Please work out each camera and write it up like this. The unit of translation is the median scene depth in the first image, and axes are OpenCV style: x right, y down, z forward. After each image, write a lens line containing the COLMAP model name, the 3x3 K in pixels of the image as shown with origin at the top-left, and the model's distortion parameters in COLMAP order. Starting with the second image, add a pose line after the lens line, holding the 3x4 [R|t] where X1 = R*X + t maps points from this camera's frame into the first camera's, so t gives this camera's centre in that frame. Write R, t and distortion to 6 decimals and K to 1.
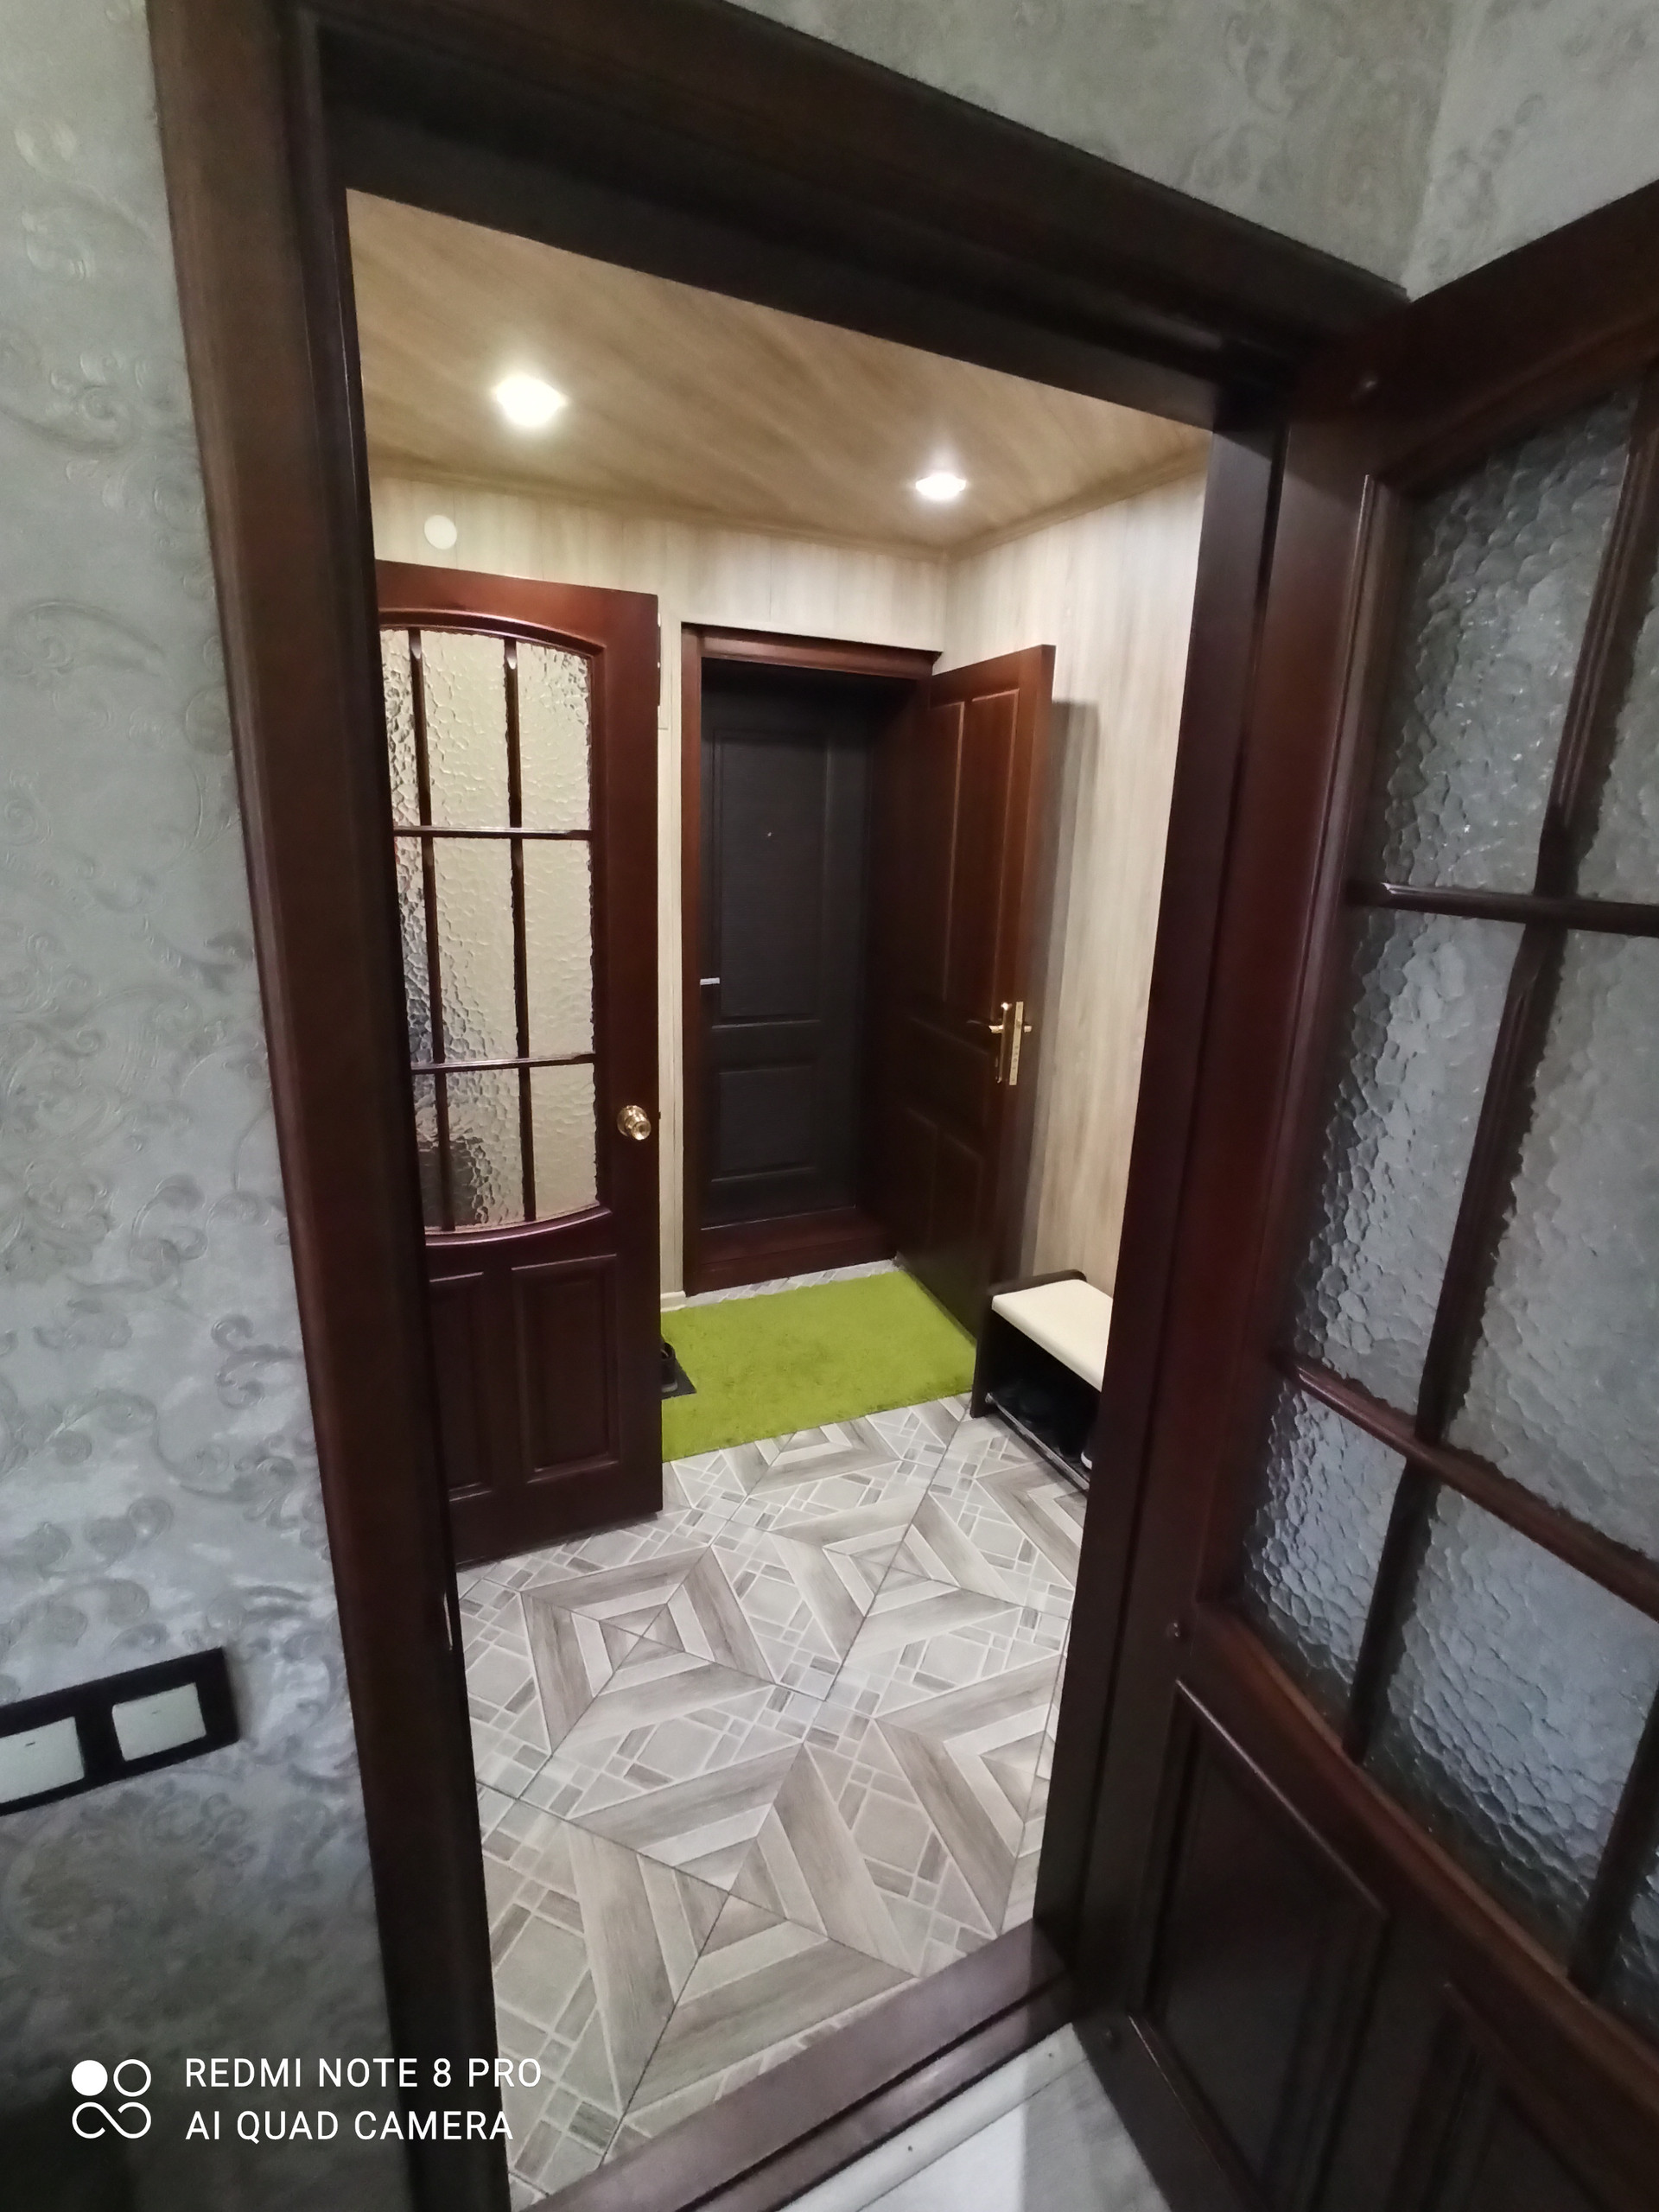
lens RADIAL K [[1007.5, 0, 813.8], [0, 1007.5, 1115.0], [0, 0, 1]] dist [-0.003810, 0.000505]
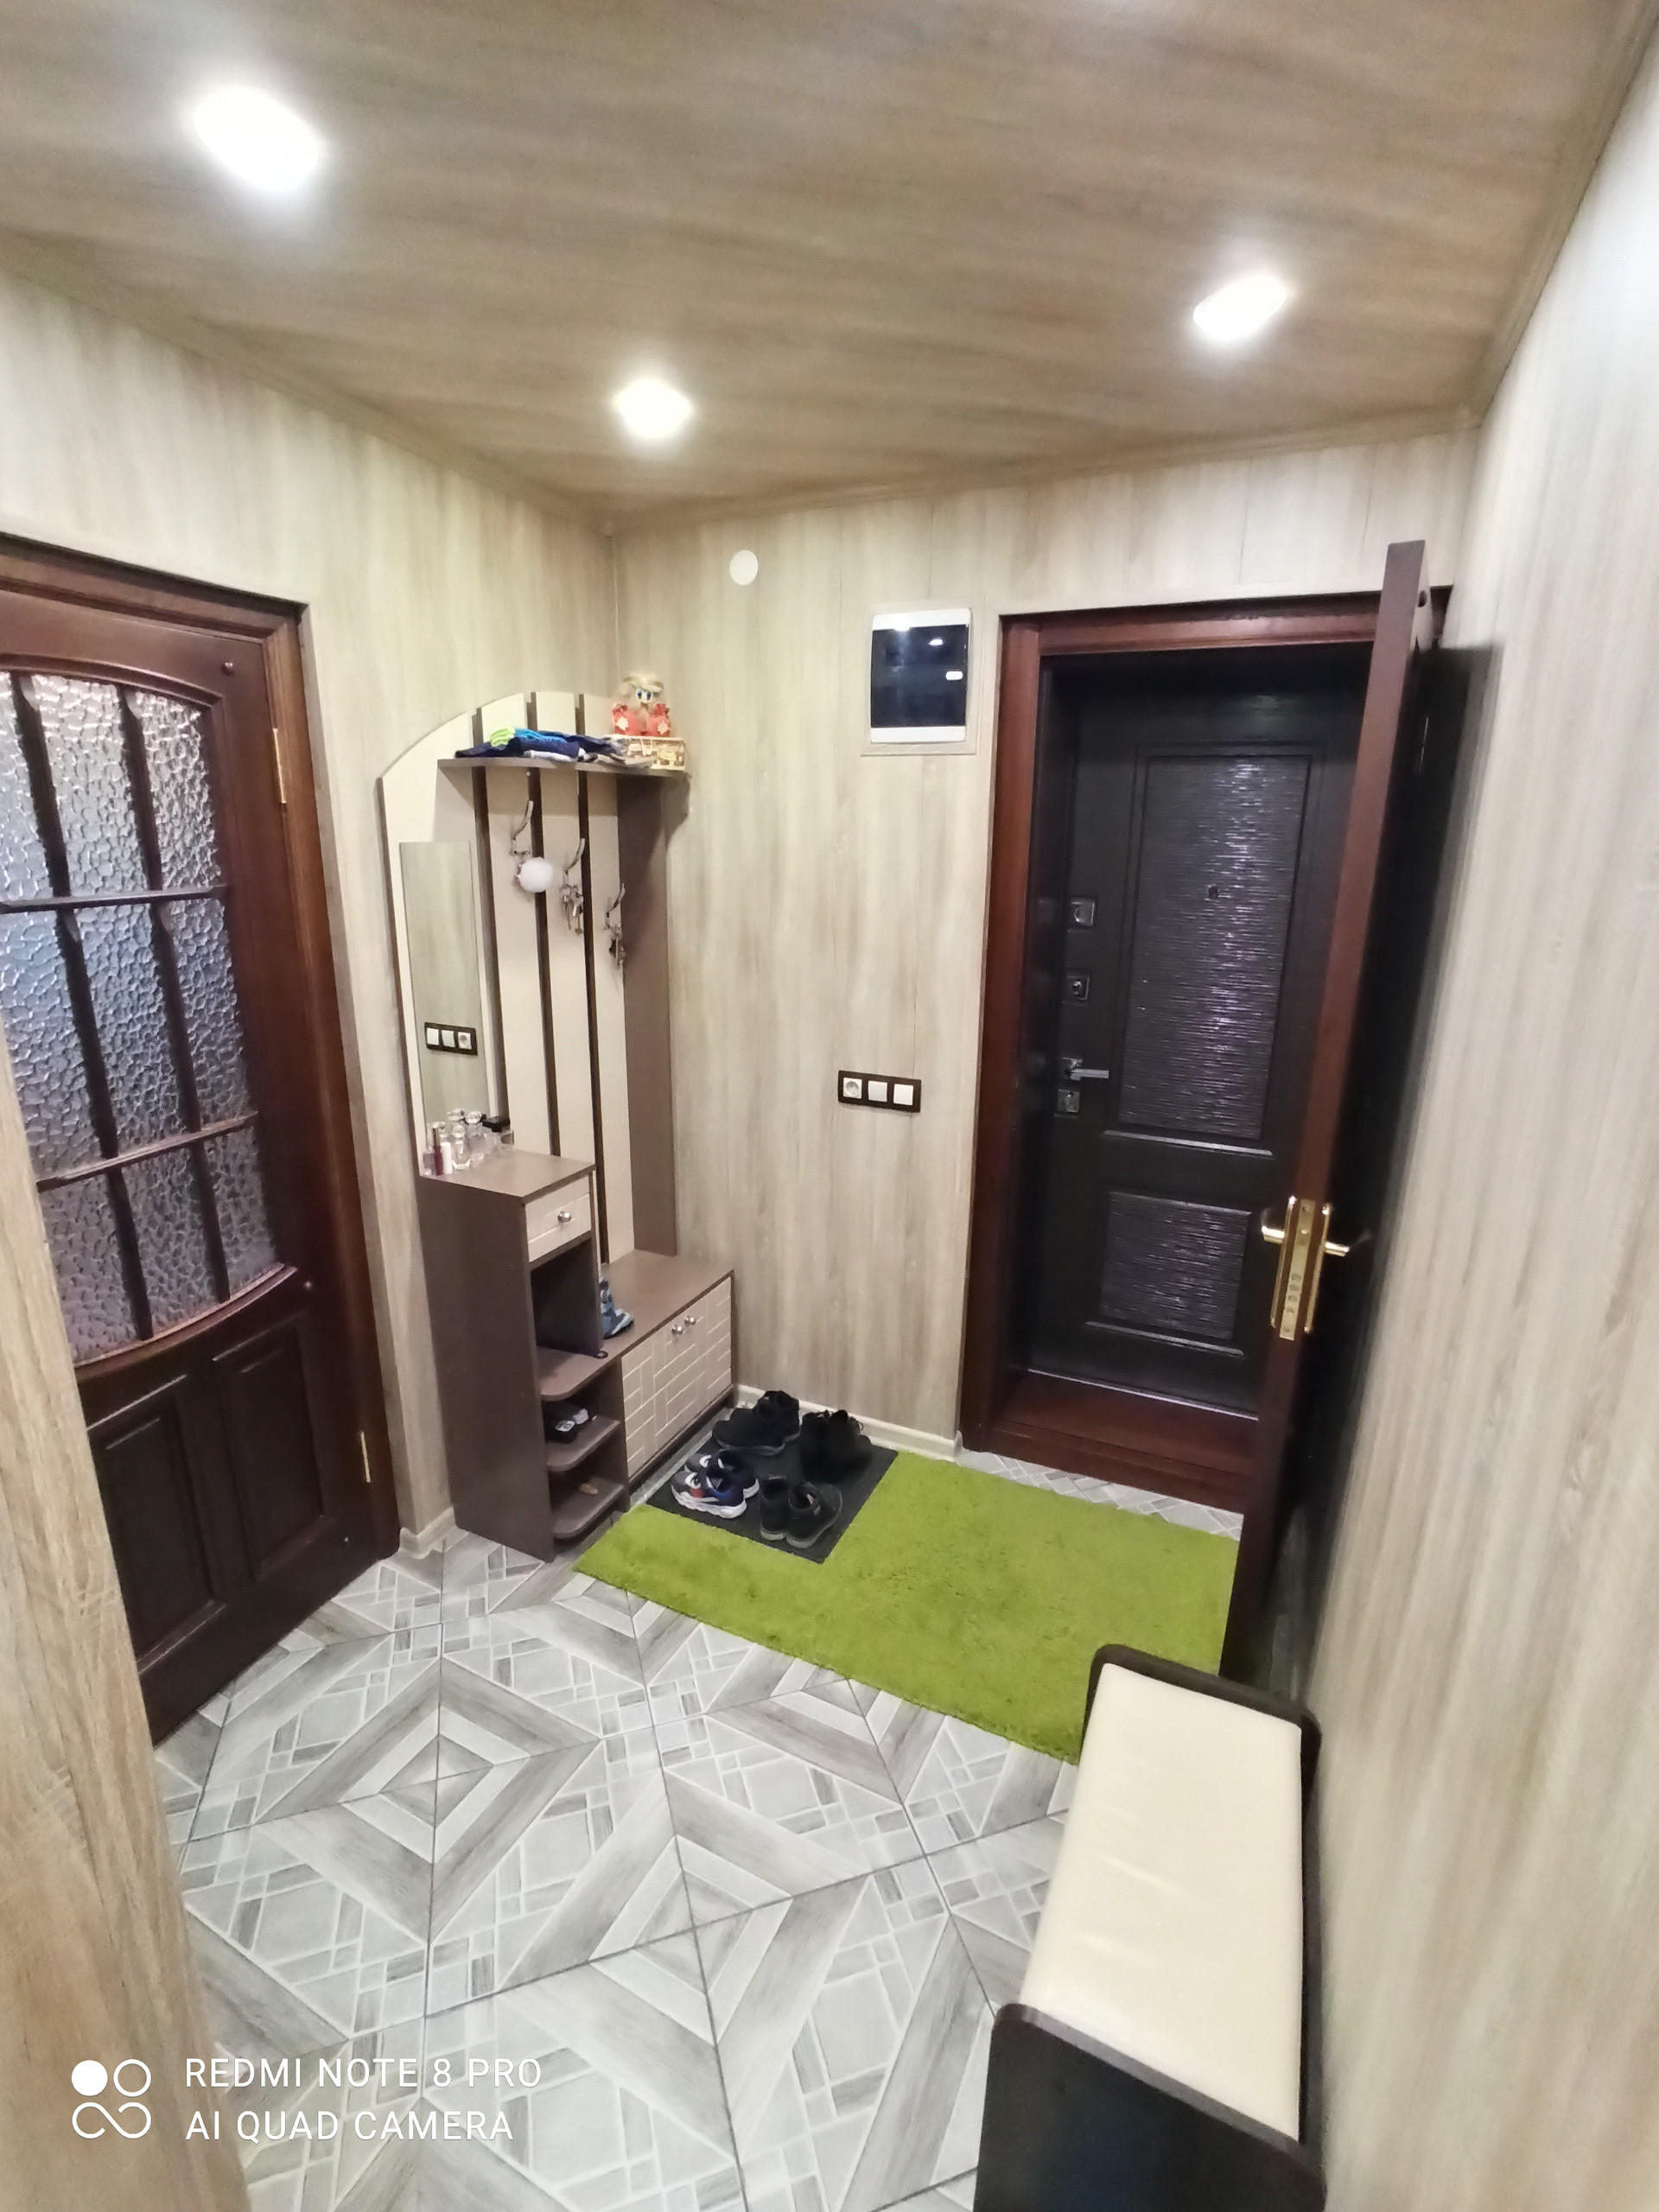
lens RADIAL K [[1007.5, 0, 821.3], [0, 1007.5, 1124.9], [0, 0, 1]] dist [-0.003810, 0.000505]
pose [[0.648956, 0.196916, -0.734901, 0.540730], [-0.209760, 0.974797, 0.075967, -0.174629], [0.731339, 0.104853, 0.673906, 0.529085]]
